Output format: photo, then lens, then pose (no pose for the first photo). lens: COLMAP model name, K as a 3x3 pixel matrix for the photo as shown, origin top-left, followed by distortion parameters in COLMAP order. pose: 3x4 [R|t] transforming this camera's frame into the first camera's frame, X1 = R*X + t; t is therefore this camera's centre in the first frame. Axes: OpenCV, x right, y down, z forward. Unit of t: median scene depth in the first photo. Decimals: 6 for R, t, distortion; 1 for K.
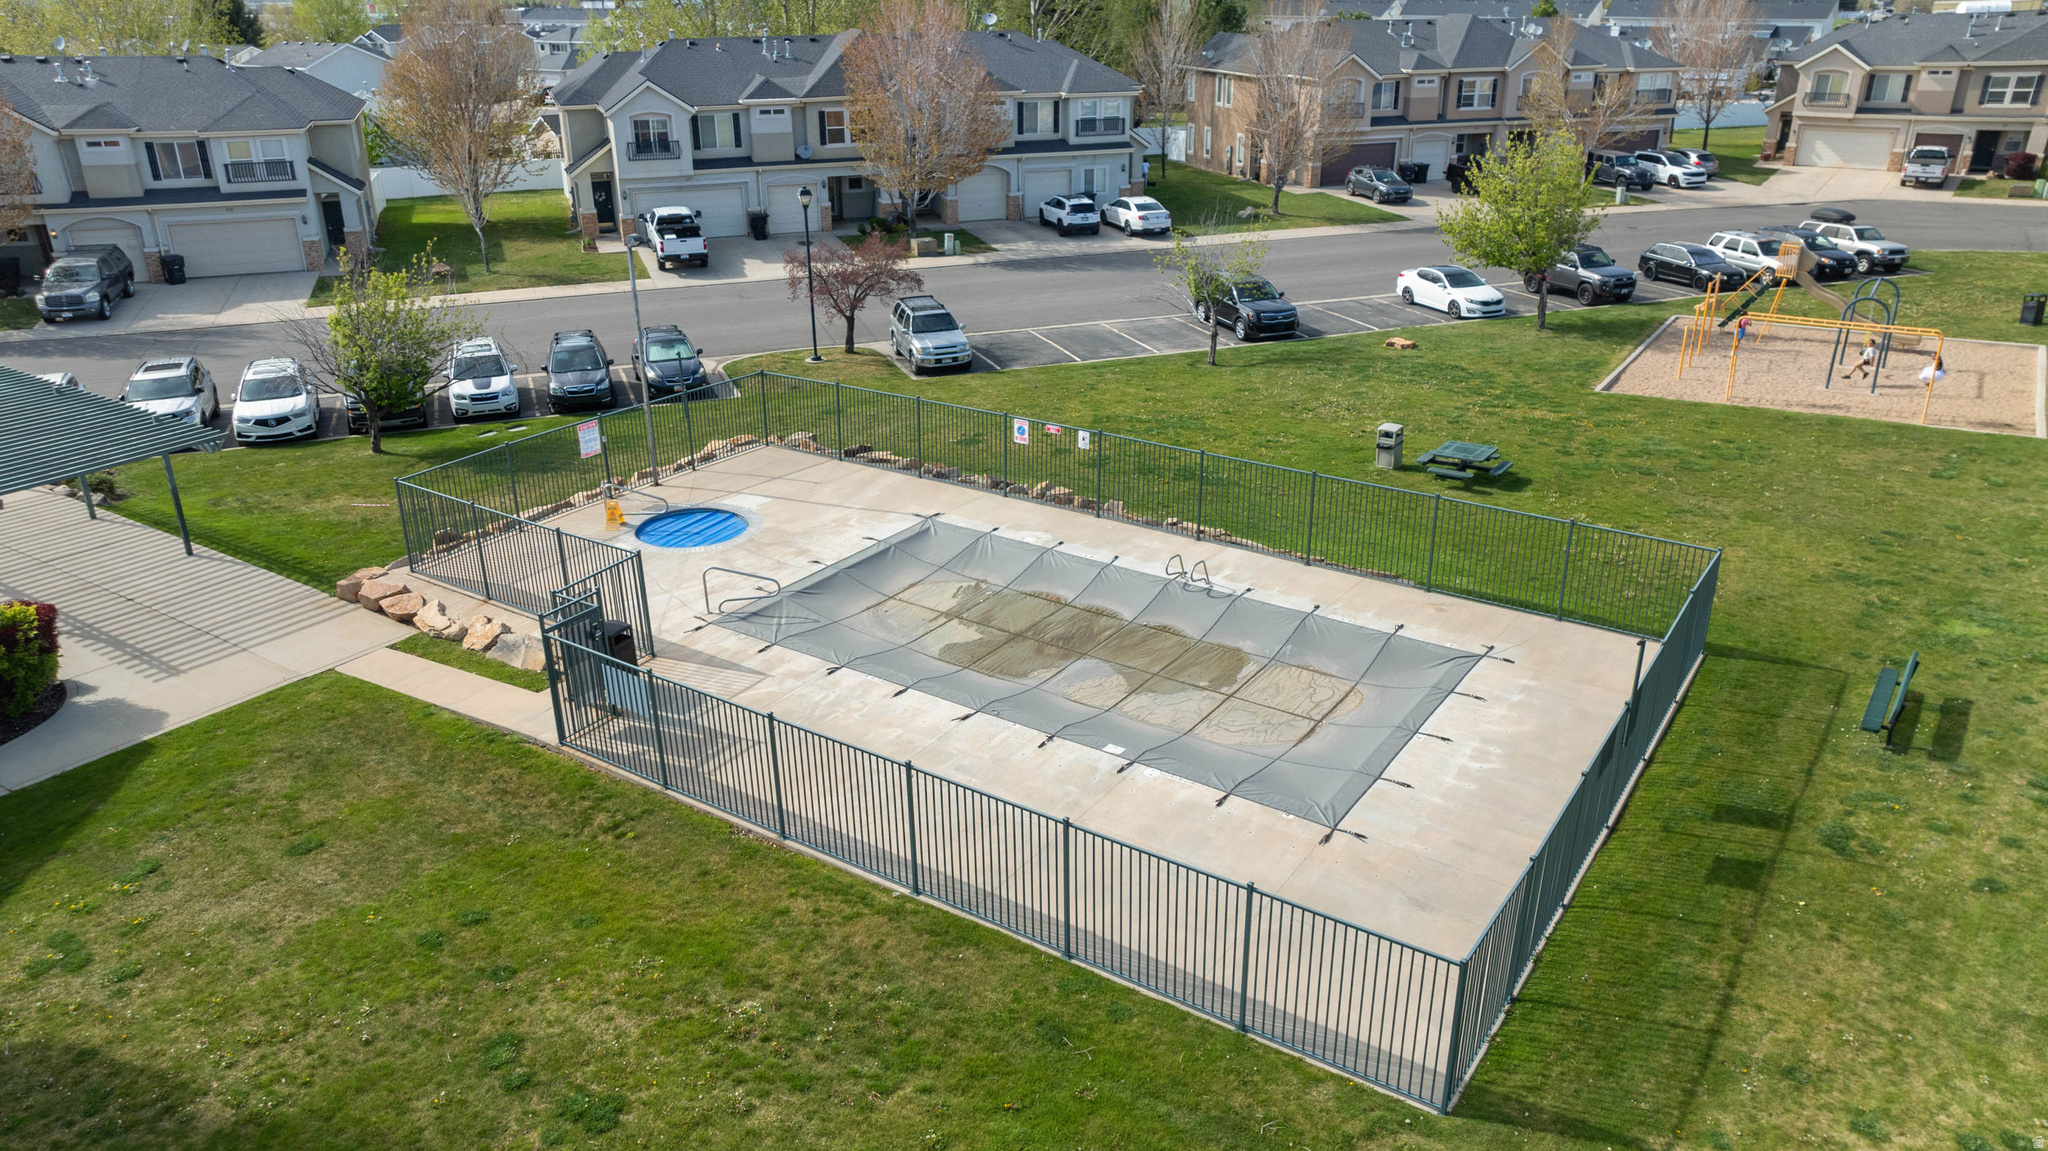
lens RADIAL K [[1430.4, 0, 1023.4], [0, 1430.4, 598.7], [0, 0, 1]] dist [-0.033712, 0.032202]
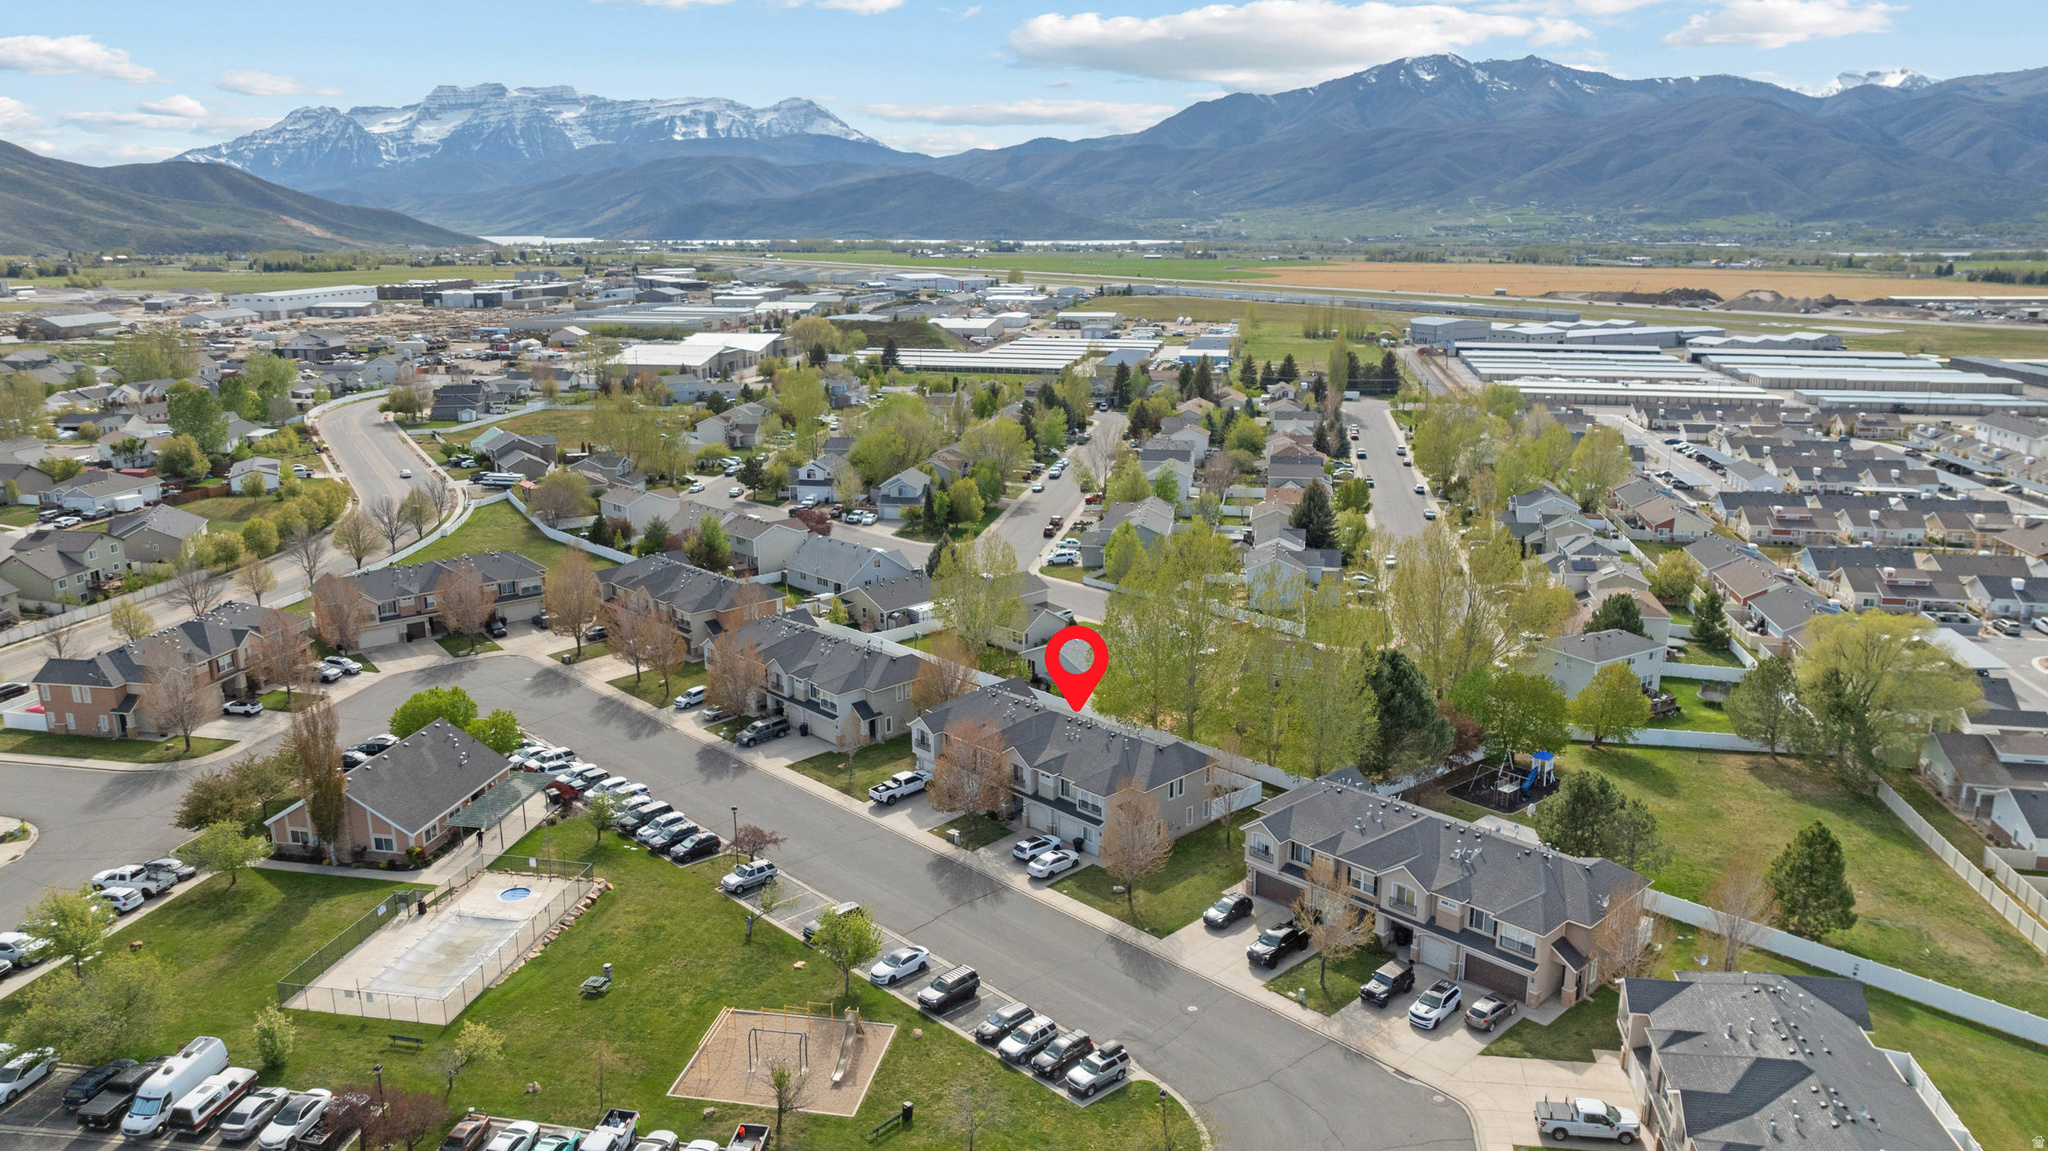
lens RADIAL K [[1437.0, 0, 1024.0], [0, 1437.0, 575.5], [0, 0, 1]] dist [-0.018704, -0.002527]
pose [[0.404821, 0.229230, -0.885197, 1.674493], [-0.366981, 0.927412, 0.072334, -0.768605], [0.837523, 0.295568, 0.459559, 0.051110]]
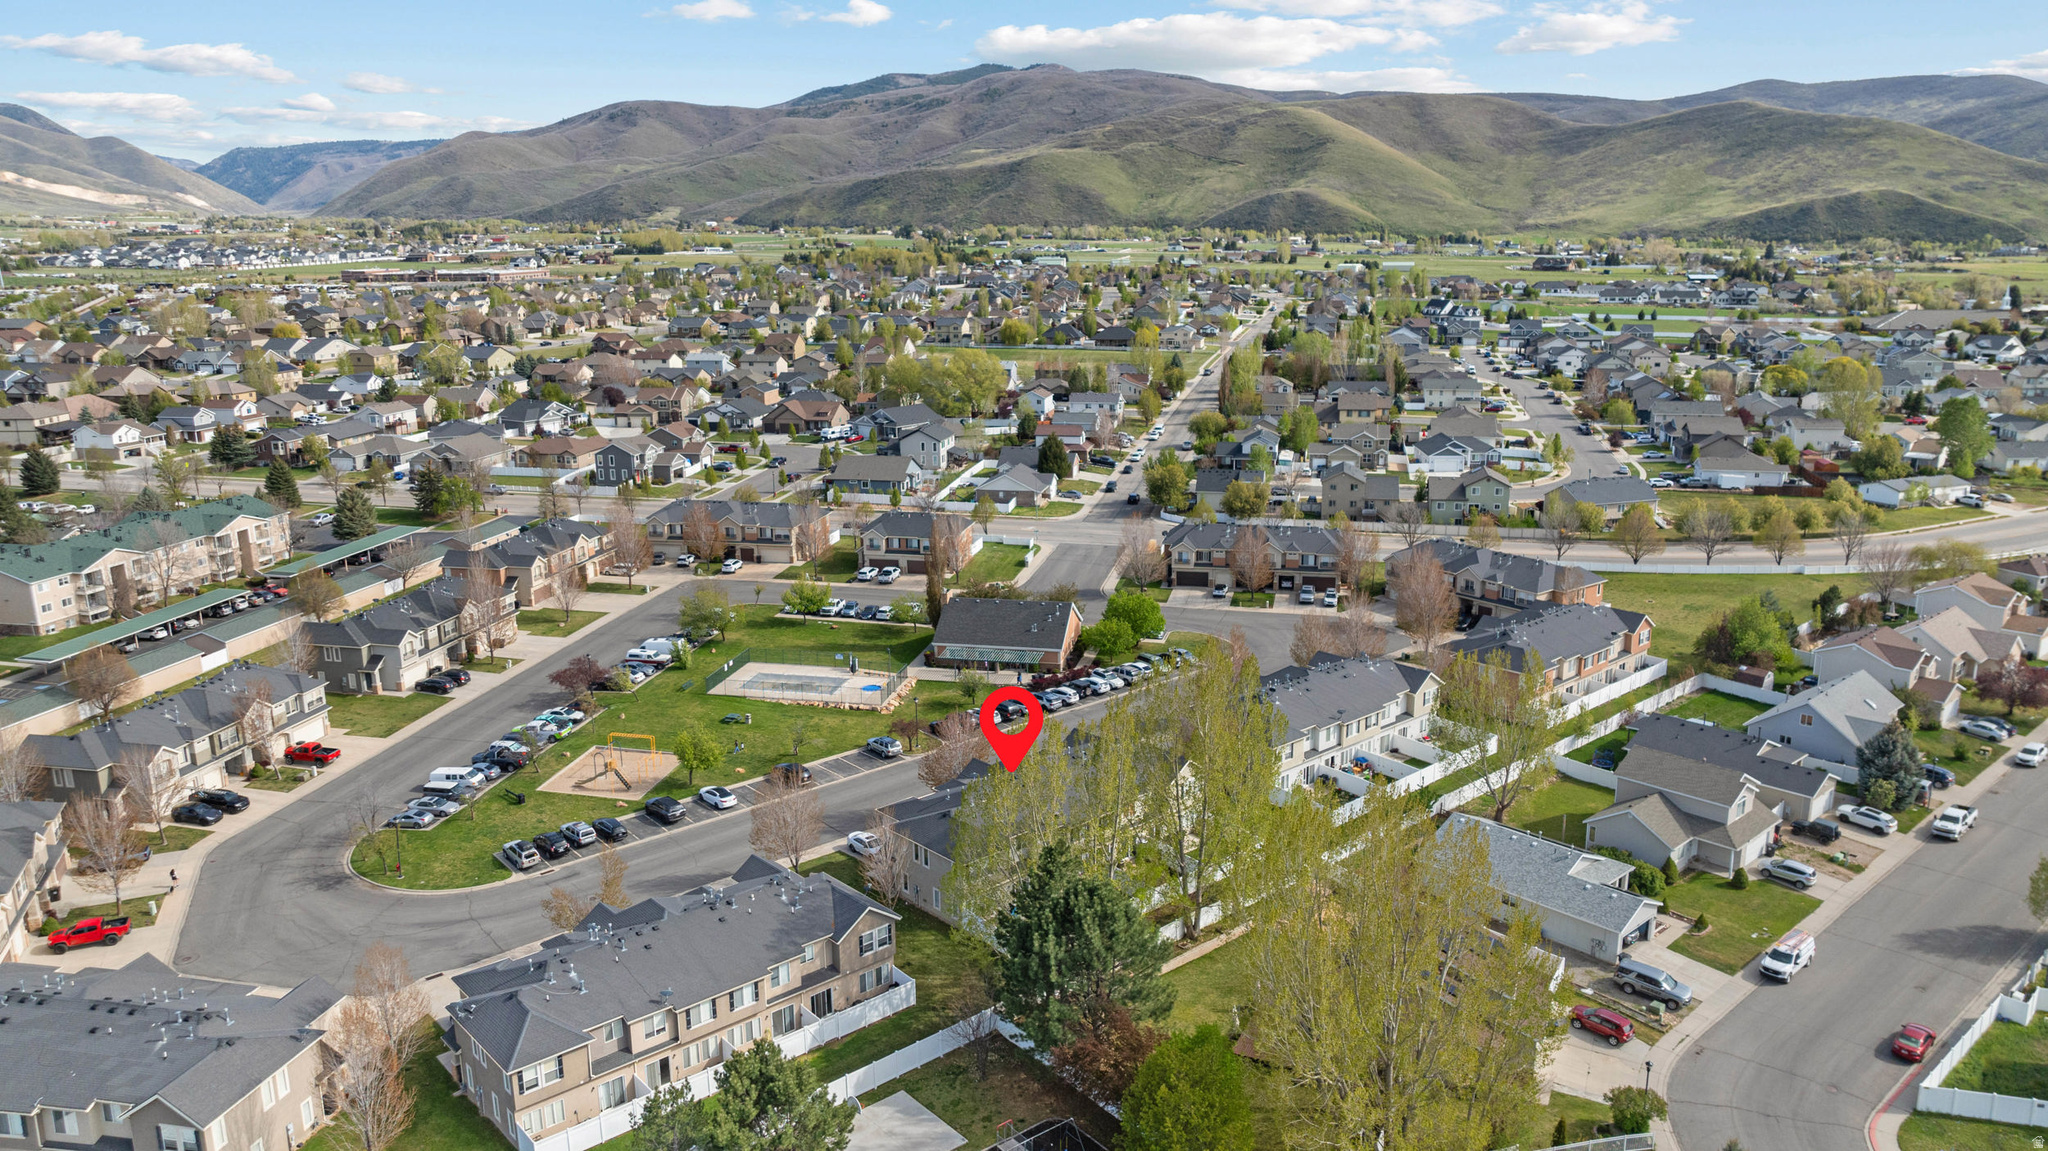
lens RADIAL K [[1438.8, 0, 1036.3], [0, 1438.8, 580.9], [0, 0, 1]] dist [-0.050265, 0.062931]
pose [[-0.927454, 0.105841, -0.358646, 0.548594], [-0.136458, 0.797169, 0.588133, -1.798170], [0.348150, 0.594407, -0.724895, 2.392341]]
